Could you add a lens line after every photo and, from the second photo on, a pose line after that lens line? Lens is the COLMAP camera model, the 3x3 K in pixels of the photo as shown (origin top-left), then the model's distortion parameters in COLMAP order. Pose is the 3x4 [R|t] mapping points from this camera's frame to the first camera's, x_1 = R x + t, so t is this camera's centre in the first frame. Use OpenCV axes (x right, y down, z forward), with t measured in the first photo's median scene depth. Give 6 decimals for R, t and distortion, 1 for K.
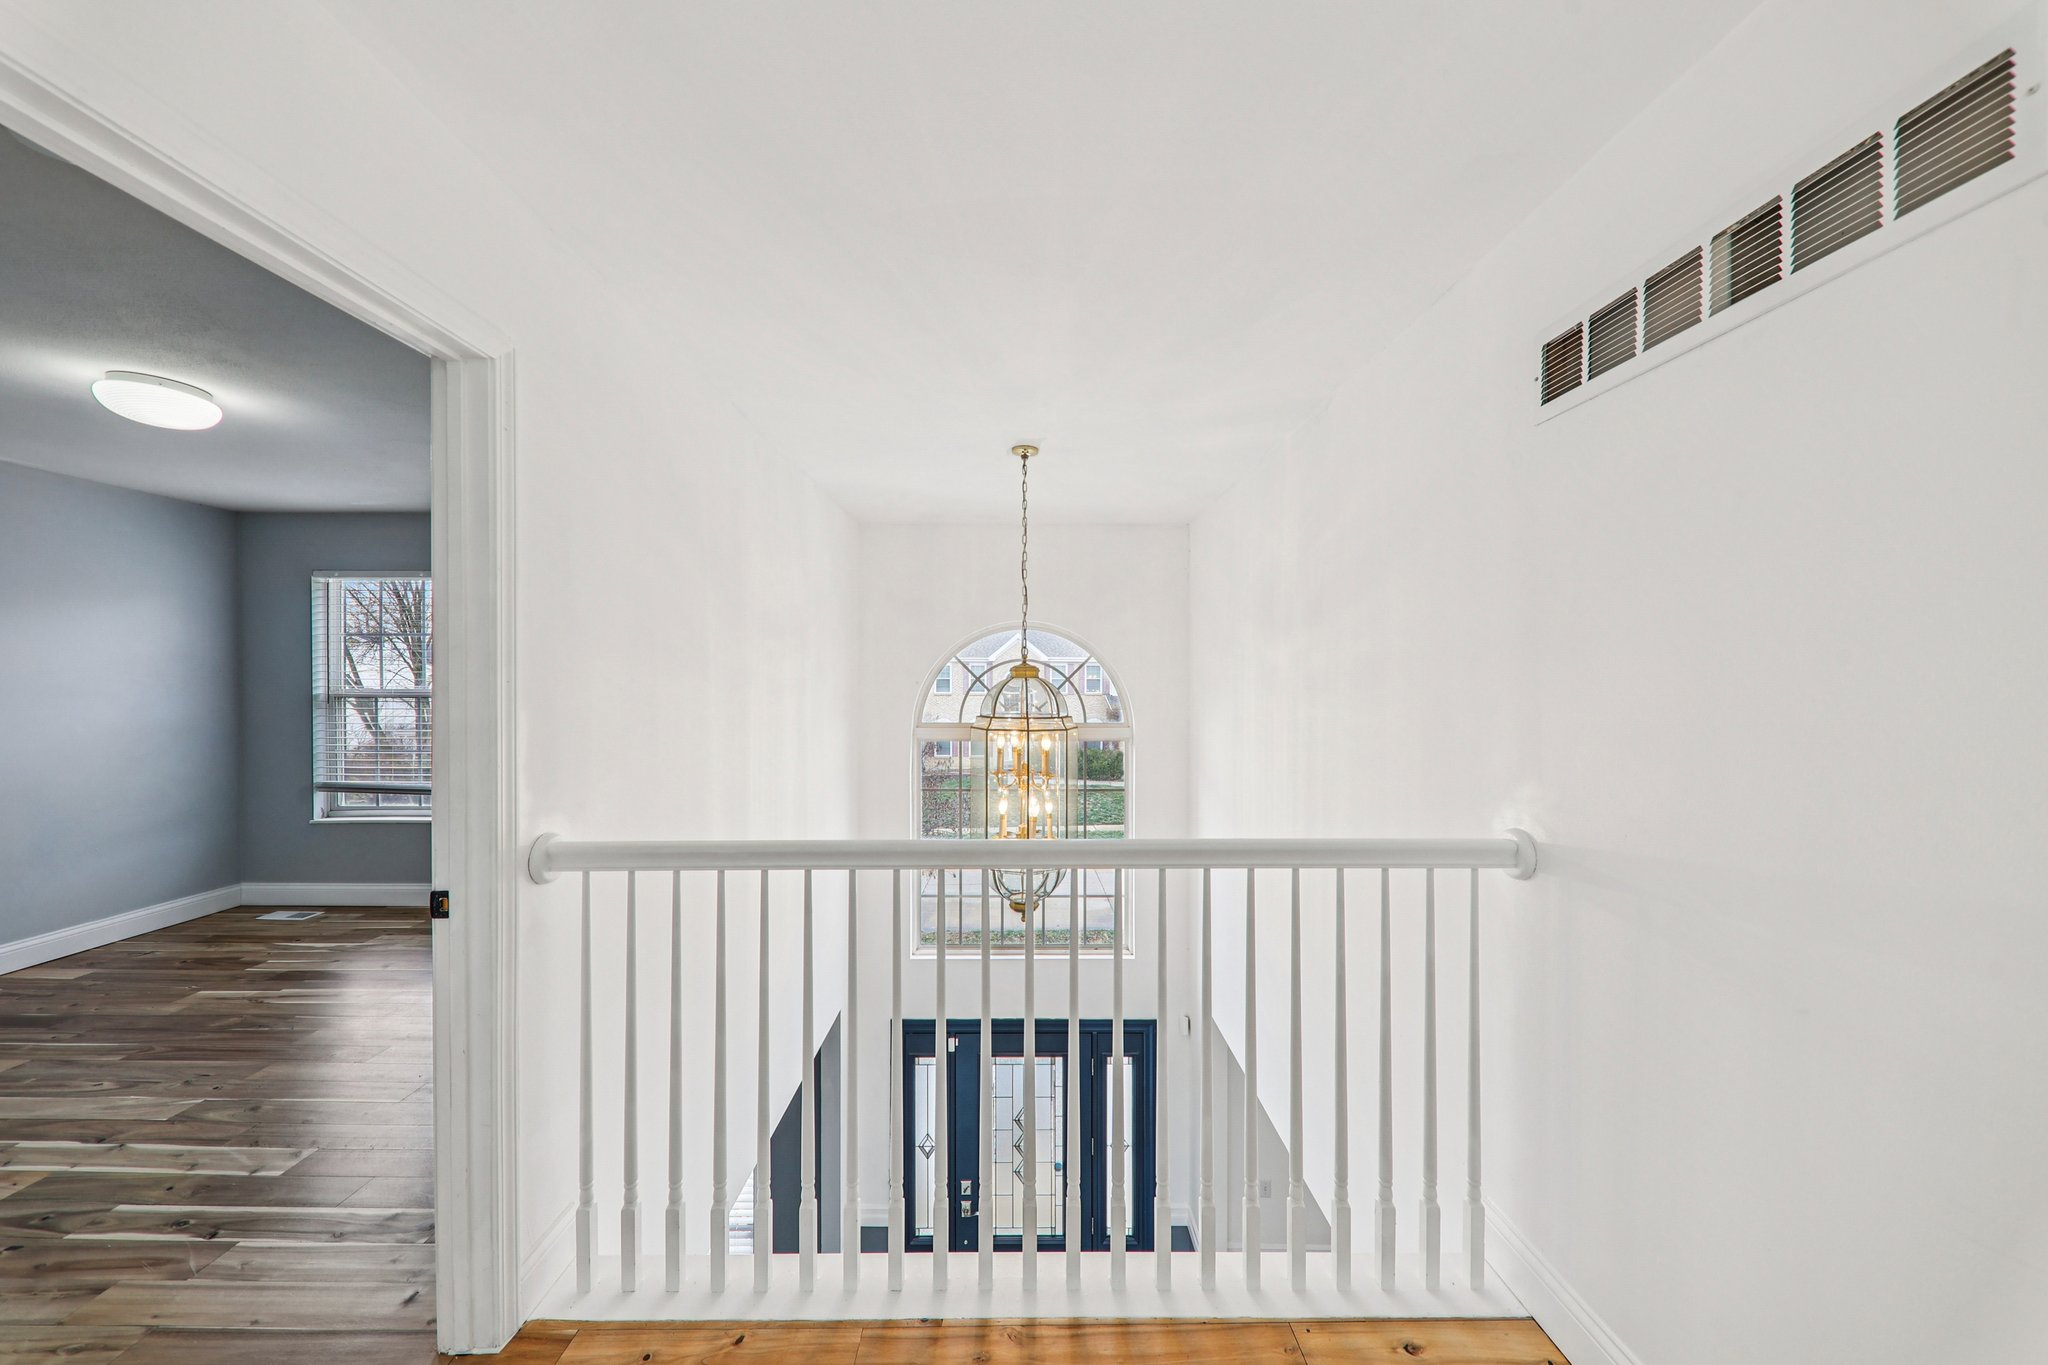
lens RADIAL K [[708.9, 0, 1018.7], [0, 708.9, 682.9], [0, 0, 1]] dist [-0.008793, -0.000705]
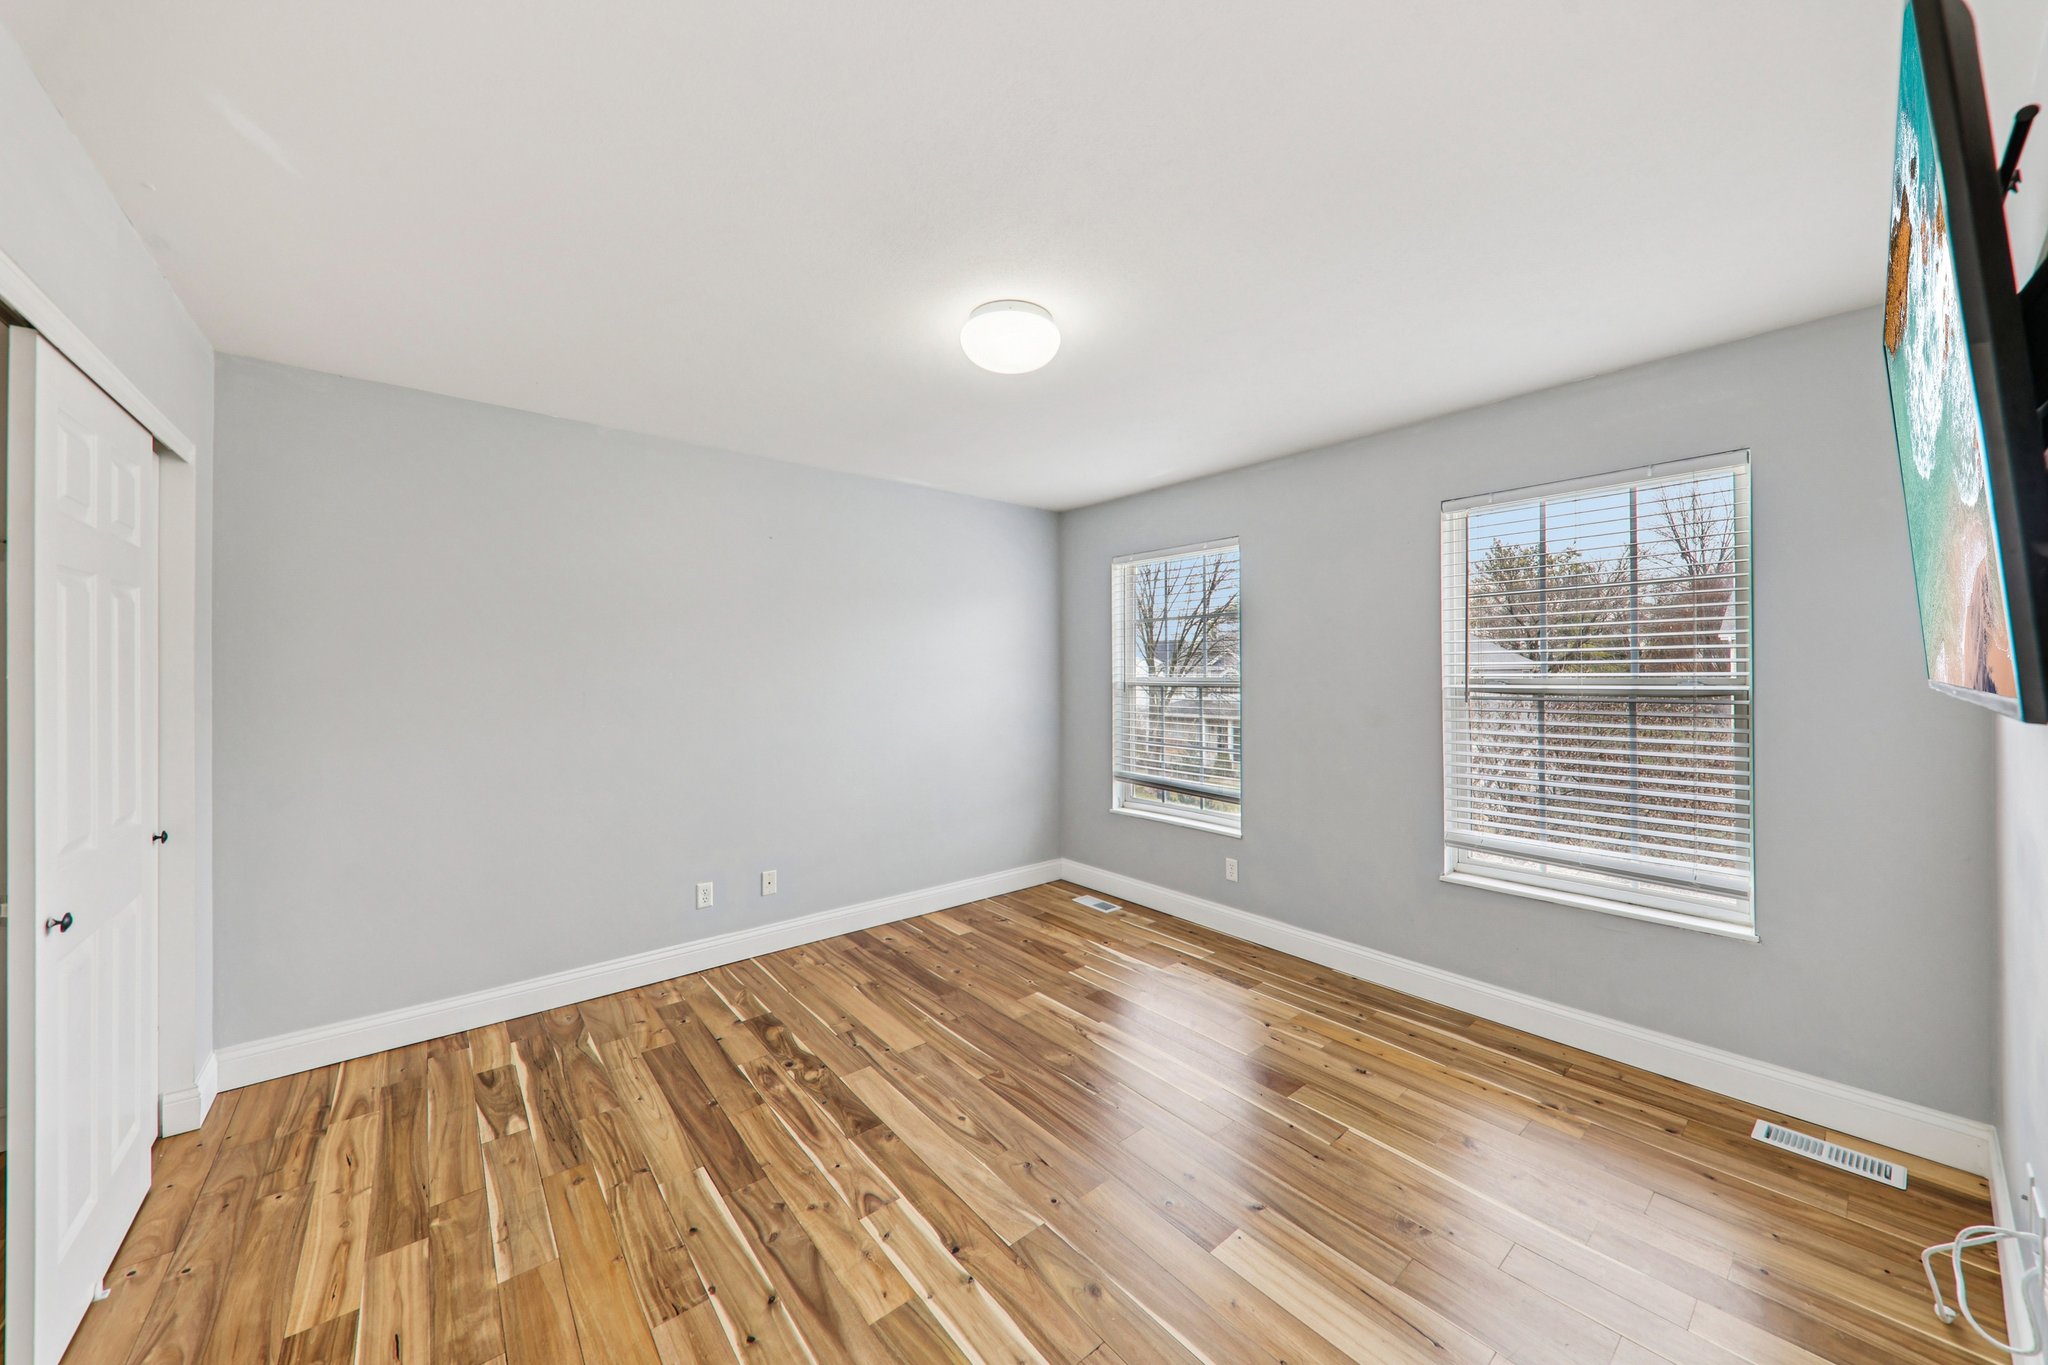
lens RADIAL K [[708.9, 0, 1025.2], [0, 708.9, 673.2], [0, 0, 1]] dist [-0.008793, -0.000705]
pose [[0.642364, 0.002609, -0.766395, -0.426548], [-0.002125, 0.999996, 0.001623, 0.002081], [0.766396, 0.000586, 0.642368, 0.352089]]
